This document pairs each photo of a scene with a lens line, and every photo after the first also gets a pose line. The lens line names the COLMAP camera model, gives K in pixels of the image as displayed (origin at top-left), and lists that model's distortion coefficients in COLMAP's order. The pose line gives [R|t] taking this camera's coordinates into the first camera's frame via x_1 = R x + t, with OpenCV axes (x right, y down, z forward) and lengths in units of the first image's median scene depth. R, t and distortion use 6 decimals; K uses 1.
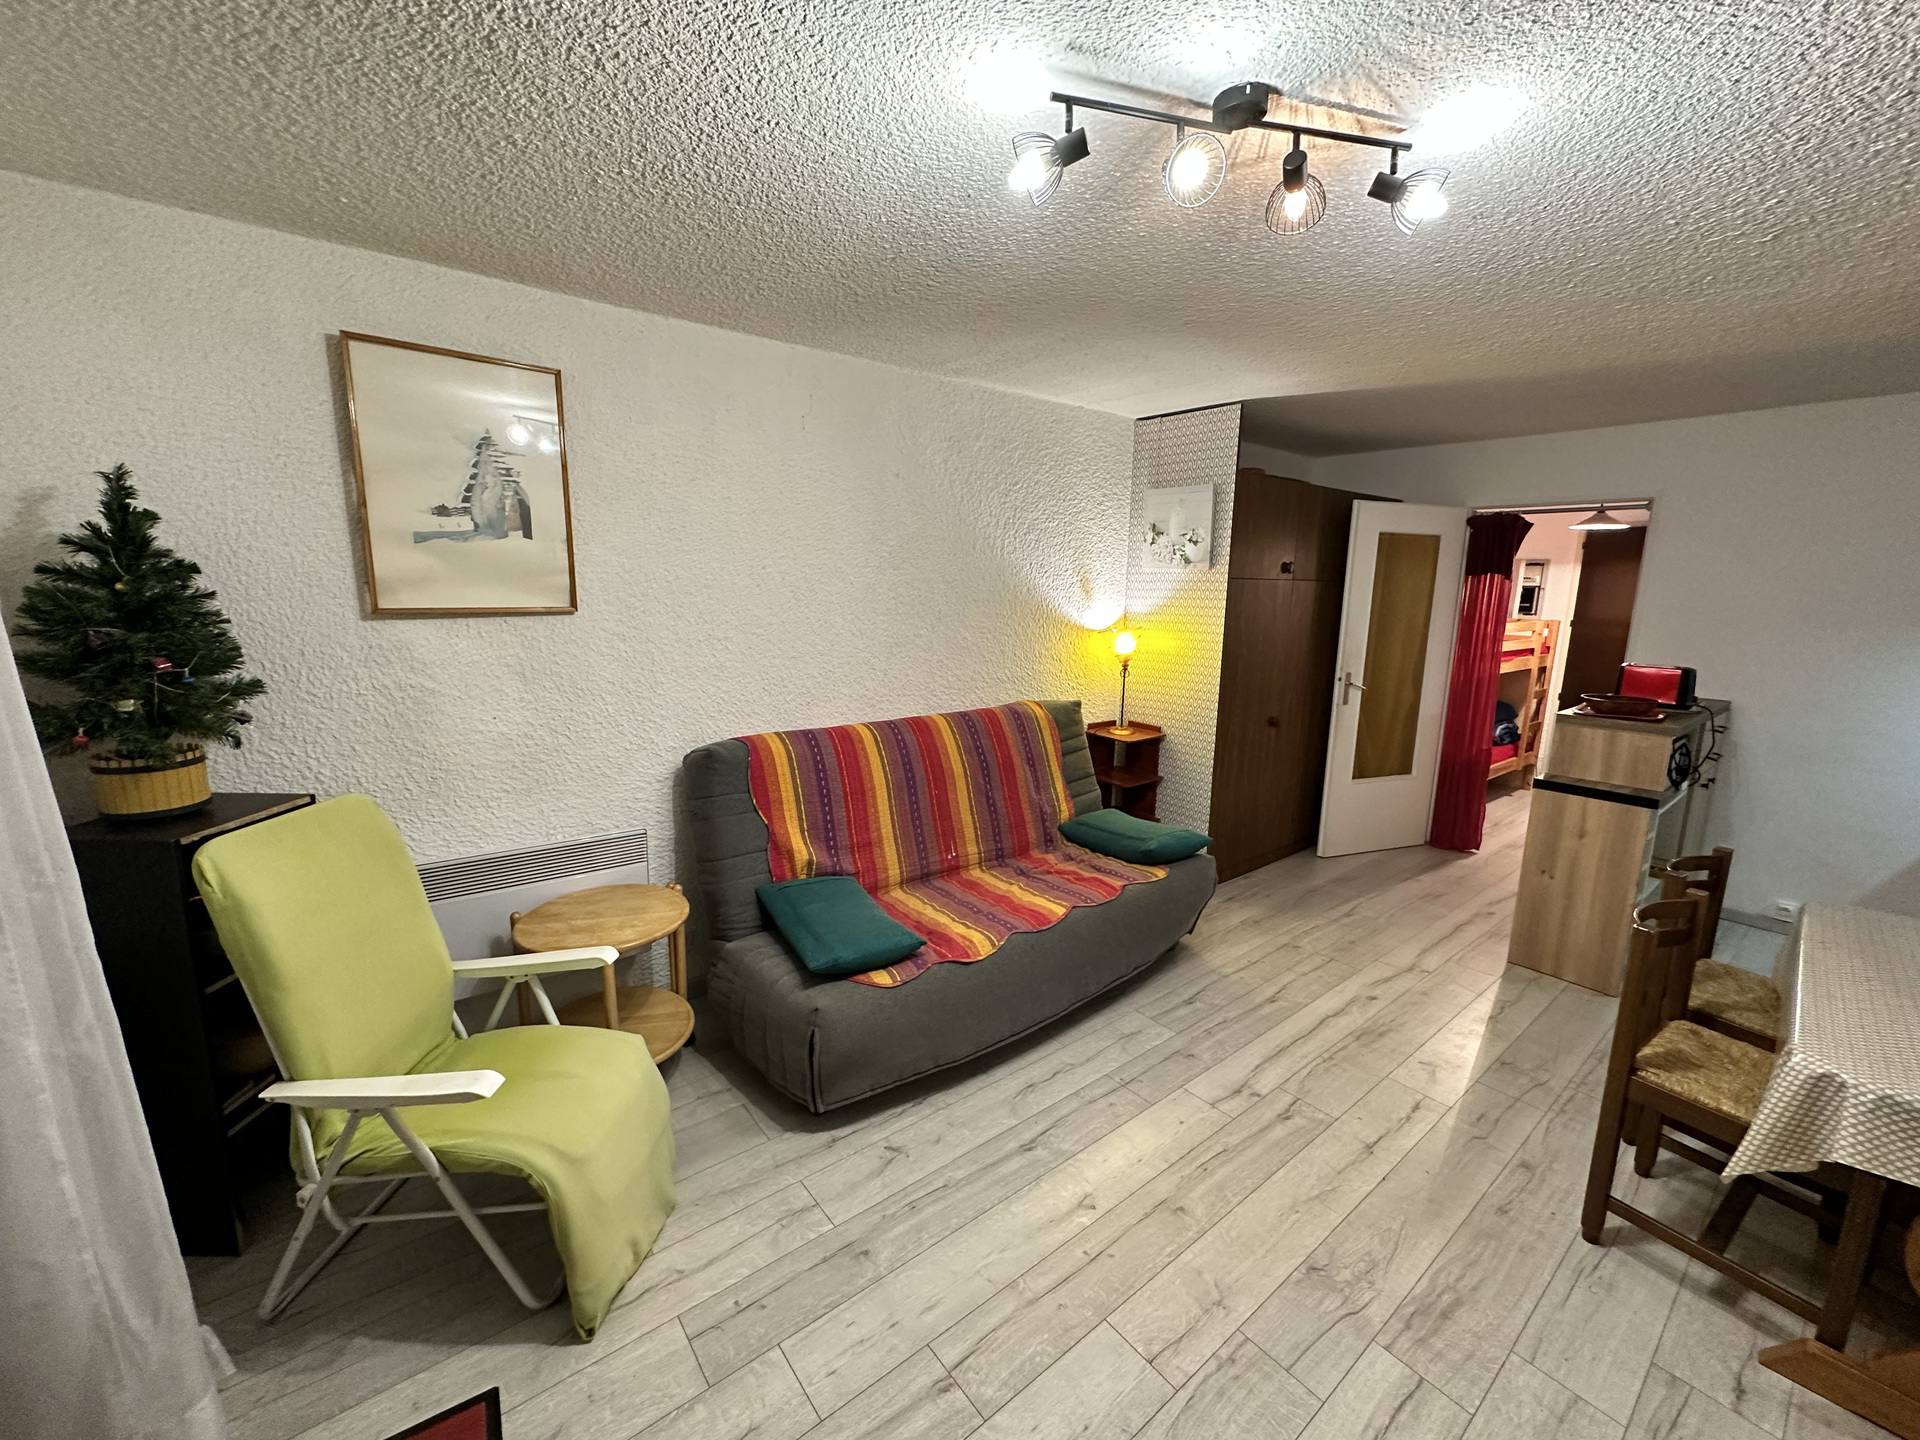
lens RADIAL K [[764.0, 0, 960.1], [0, 764.0, 720.4], [0, 0, 1]] dist [-0.001998, -0.000047]
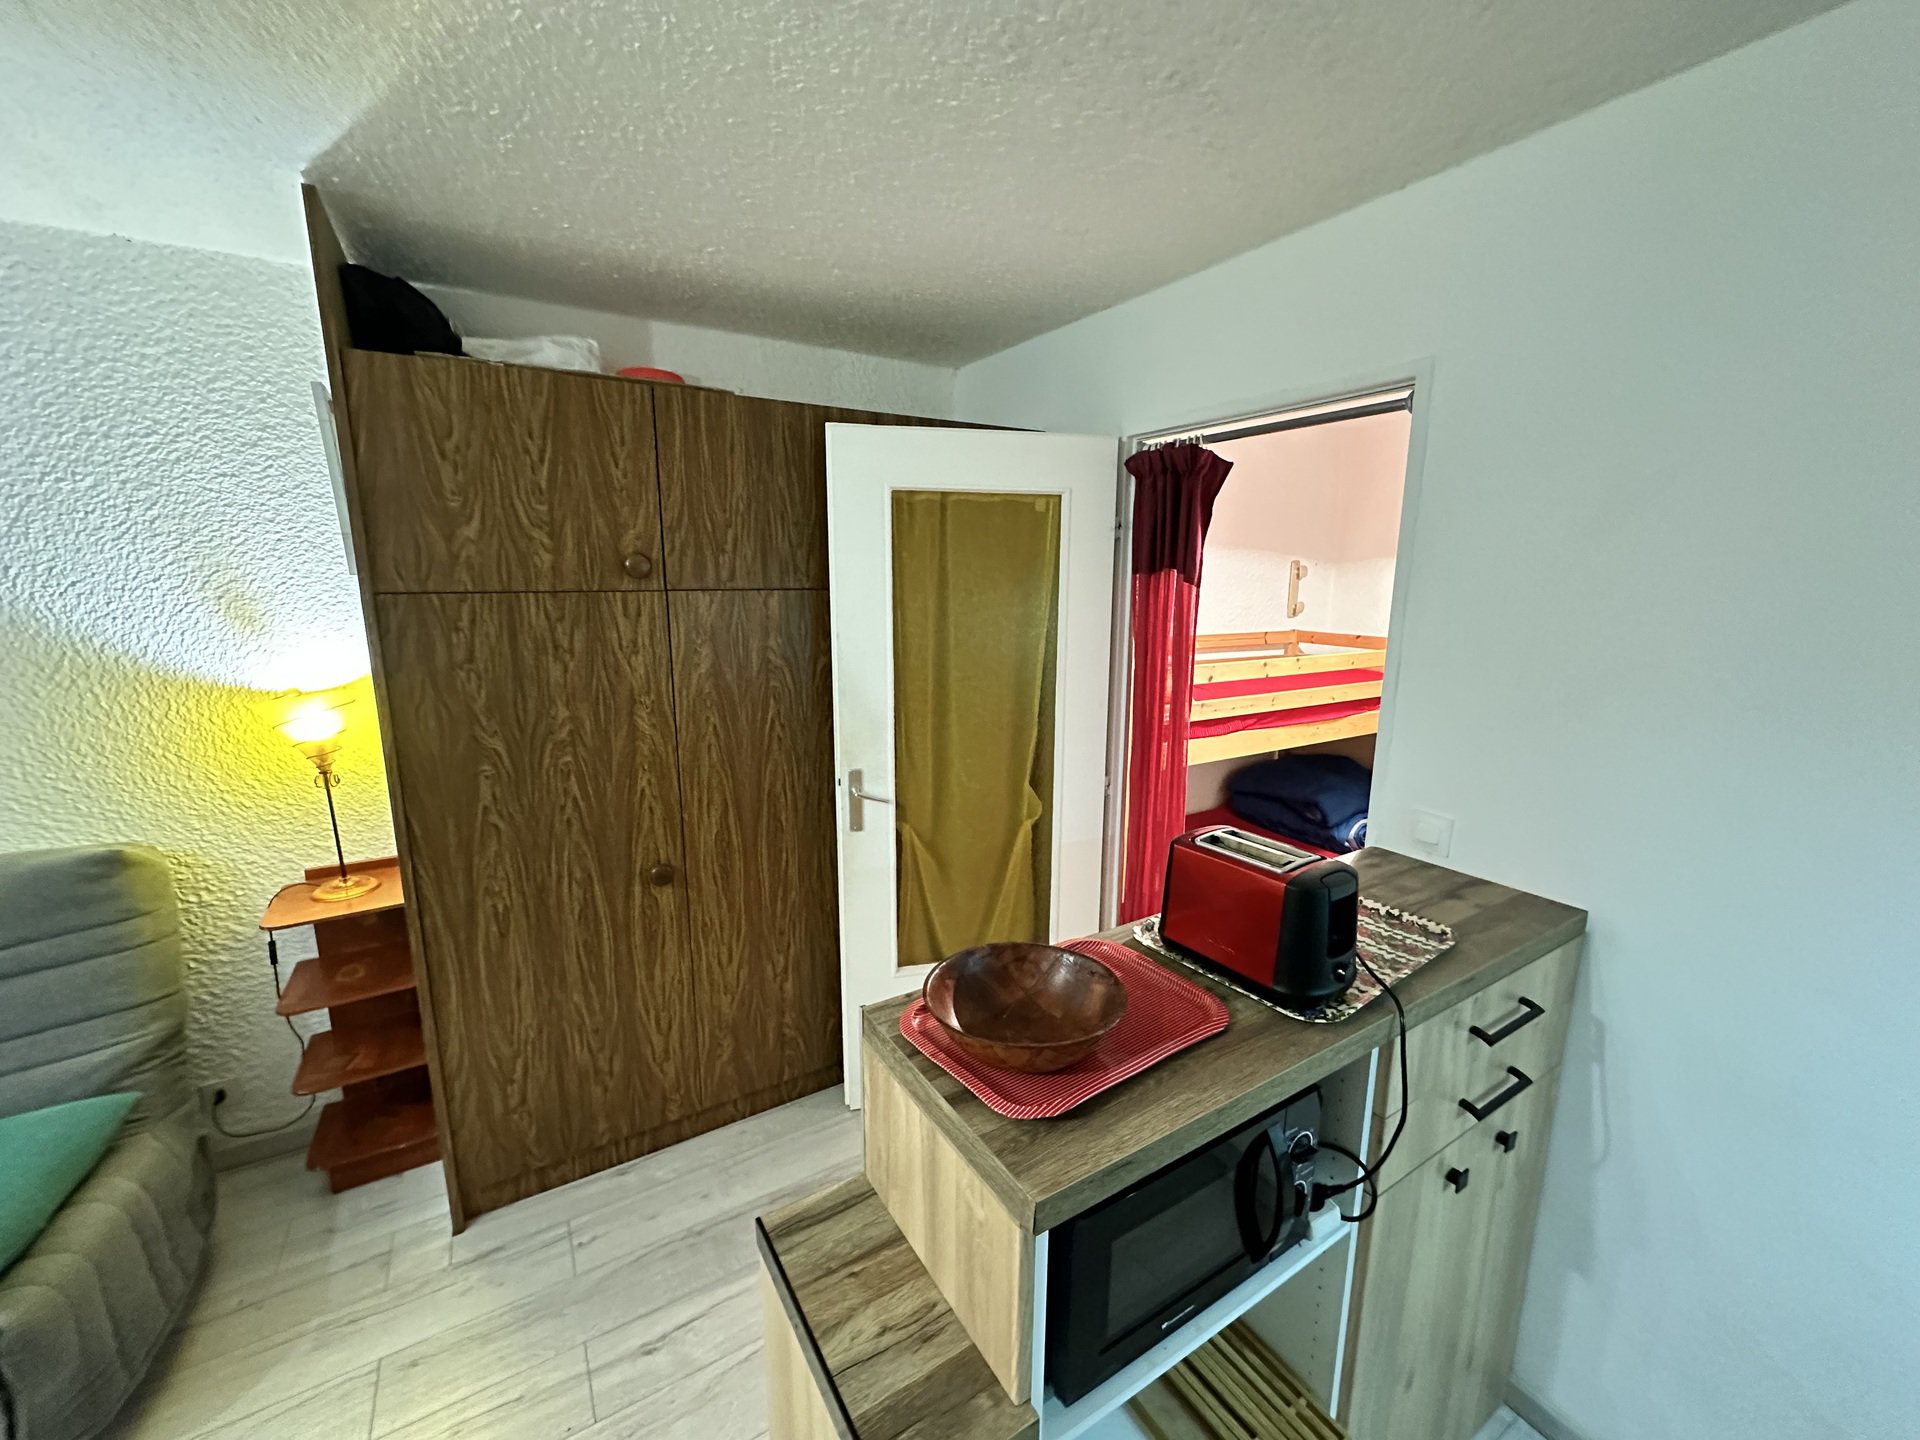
lens RADIAL K [[764.0, 0, 955.5], [0, 764.0, 717.8], [0, 0, 1]] dist [-0.001998, -0.000047]
pose [[0.992303, 0.011109, -0.123338, 0.802735], [-0.009770, 0.999887, 0.011462, -0.131040], [0.123451, -0.010169, 0.992299, 0.638887]]
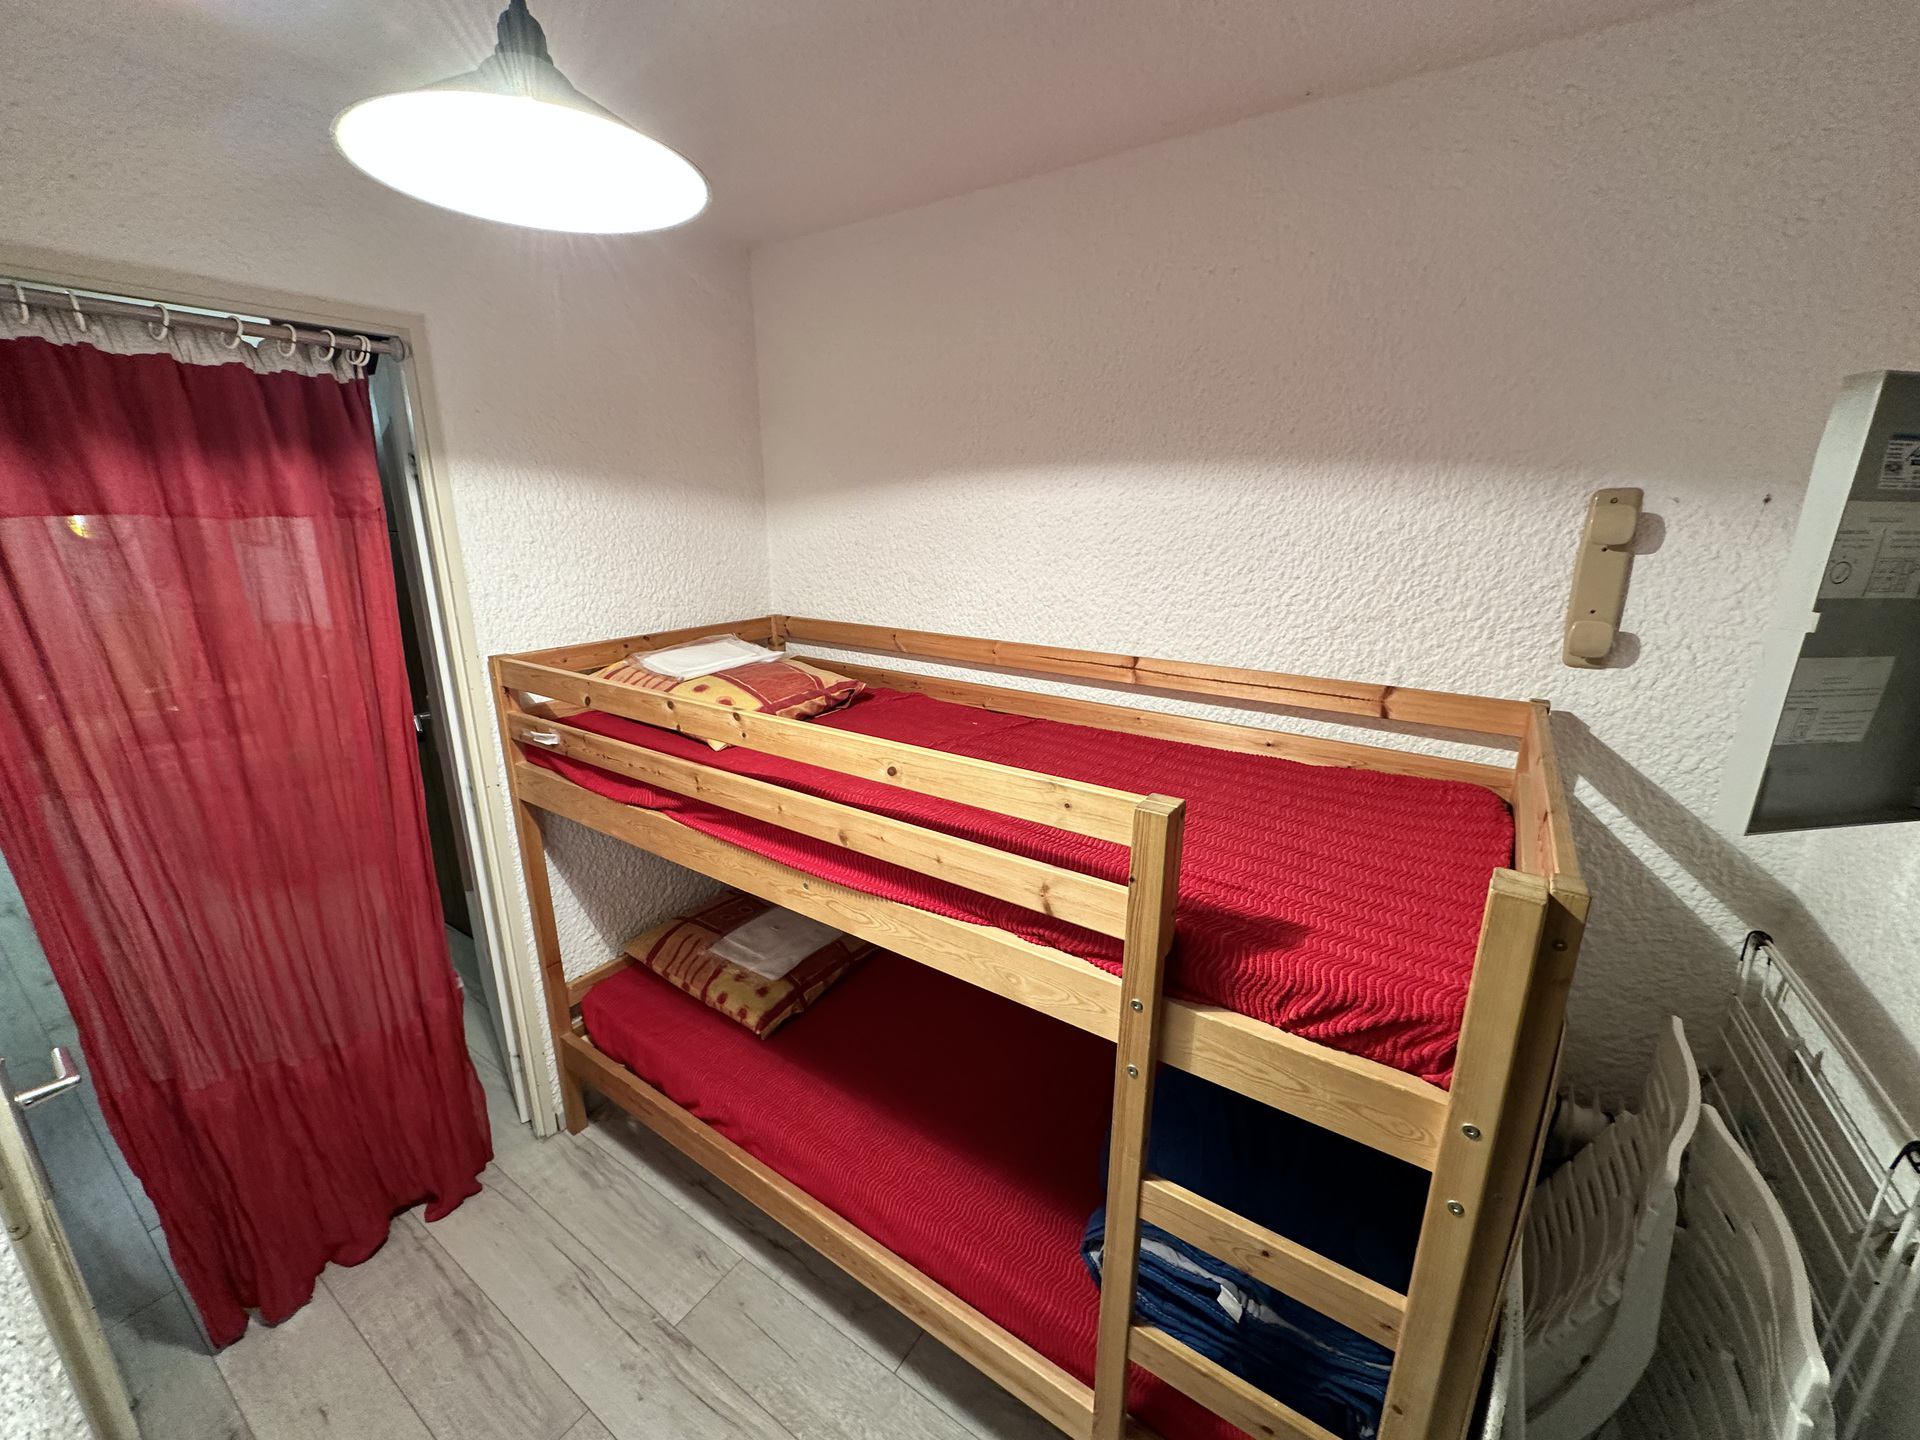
lens RADIAL K [[764.0, 0, 957.1], [0, 764.0, 713.2], [0, 0, 1]] dist [-0.001998, -0.000047]
pose [[0.312993, 0.230273, -0.921417, 1.453654], [-0.166731, 0.968418, 0.185383, -0.278634], [0.935006, 0.095606, 0.341502, 1.478374]]
